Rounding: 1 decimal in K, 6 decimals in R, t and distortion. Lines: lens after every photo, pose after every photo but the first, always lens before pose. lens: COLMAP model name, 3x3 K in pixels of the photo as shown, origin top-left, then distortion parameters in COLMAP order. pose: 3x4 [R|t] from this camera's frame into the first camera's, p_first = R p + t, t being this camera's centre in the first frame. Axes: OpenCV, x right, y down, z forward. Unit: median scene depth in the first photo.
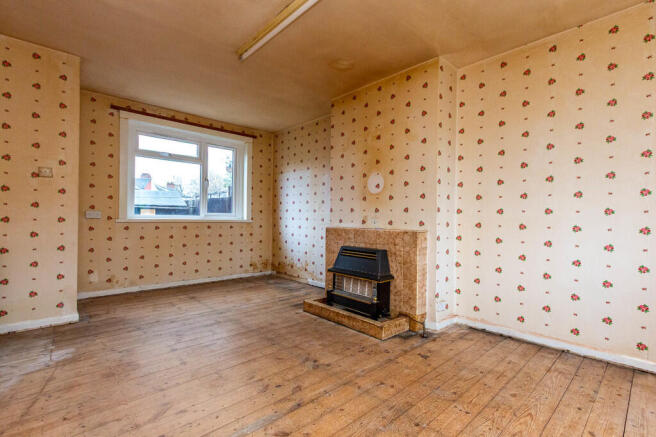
lens RADIAL K [[307.0, 0, 328.0], [0, 307.0, 218.5], [0, 0, 1]] dist [0.001068, -0.000284]
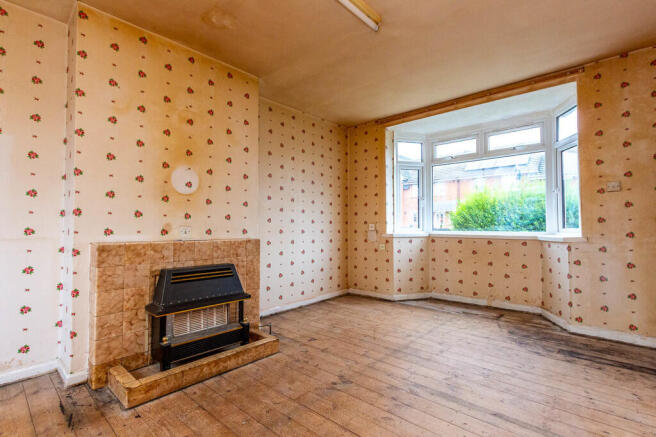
lens RADIAL K [[307.0, 0, 328.0], [0, 307.0, 218.5], [0, 0, 1]] dist [0.001068, -0.000284]
pose [[-0.089696, 0.014532, 0.995863, -0.723585], [-0.000016, 0.999894, -0.014592, -0.011212], [-0.995969, -0.001325, -0.089686, 0.830678]]
